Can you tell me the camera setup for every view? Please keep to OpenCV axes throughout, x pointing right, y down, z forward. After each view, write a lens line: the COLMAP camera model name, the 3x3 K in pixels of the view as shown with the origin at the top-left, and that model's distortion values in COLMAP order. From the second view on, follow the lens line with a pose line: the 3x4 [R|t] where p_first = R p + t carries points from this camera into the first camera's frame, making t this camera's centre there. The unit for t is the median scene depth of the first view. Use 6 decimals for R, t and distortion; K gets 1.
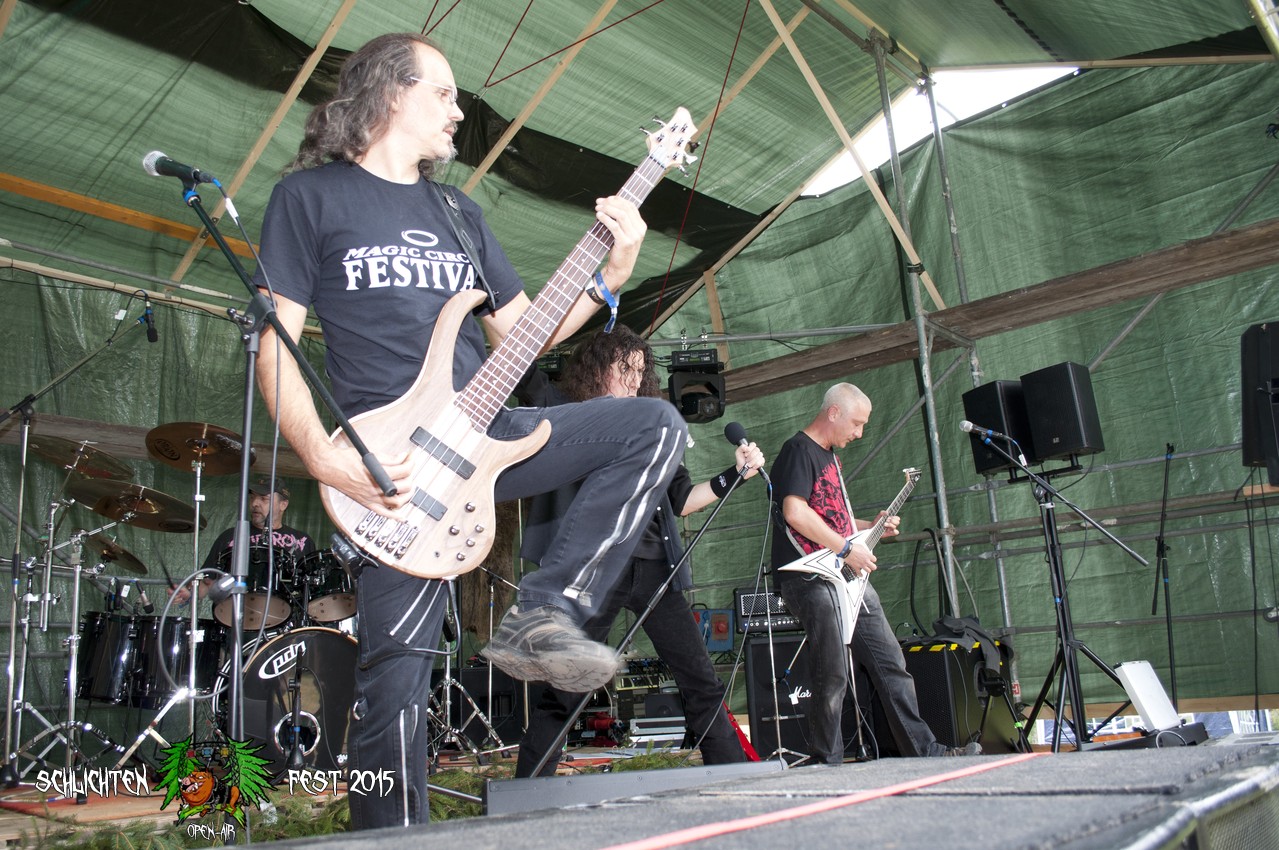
lens RADIAL K [[991.7, 0, 632.2], [0, 991.7, 427.9], [0, 0, 1]] dist [-0.082708, 0.007870]
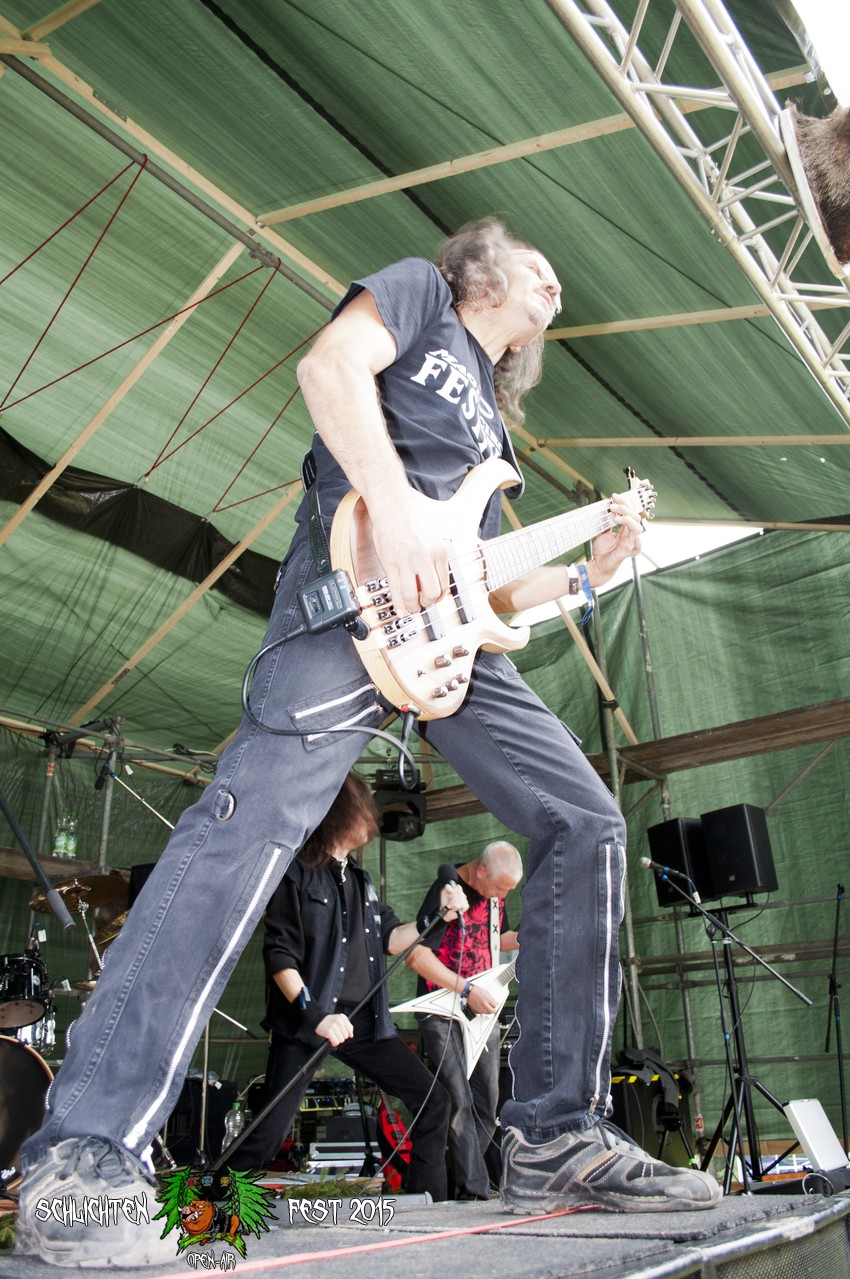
lens RADIAL K [[991.7, 0, 428.6], [0, 991.7, 662.0], [0, 0, 1]] dist [-0.082708, 0.007870]
pose [[0.995429, 0.063187, 0.071611, 0.014962], [-0.050154, 0.983981, -0.171074, -0.015809], [-0.081274, 0.166701, 0.982652, -0.039977]]
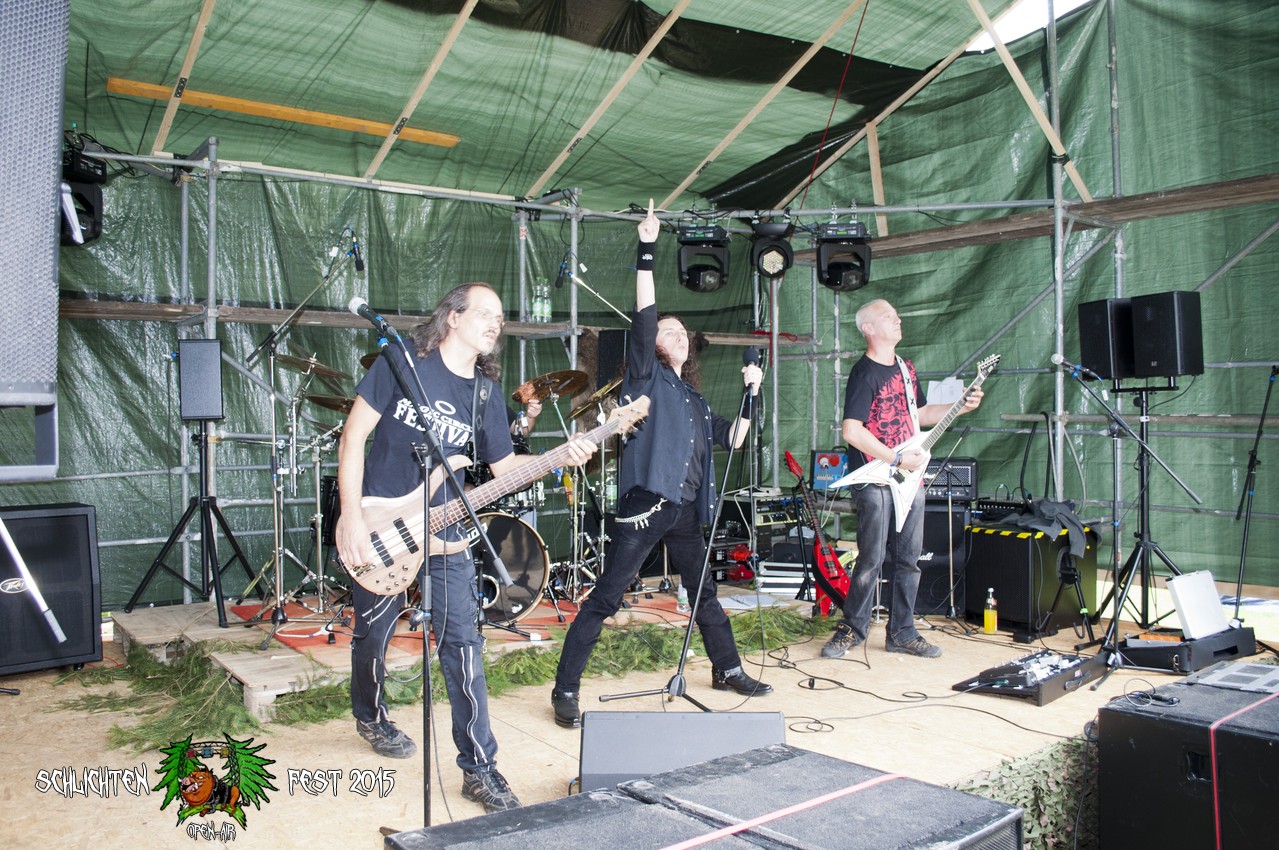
lens RADIAL K [[1008.4, 0, 639.5], [0, 1008.4, 425.0], [0, 0, 1]] dist [-0.083940, 0.006480]
pose [[0.981251, 0.052647, -0.185403, 0.067610], [-0.003887, 0.967178, 0.254068, -0.159128], [0.192694, -0.248584, 0.949250, -0.125190]]
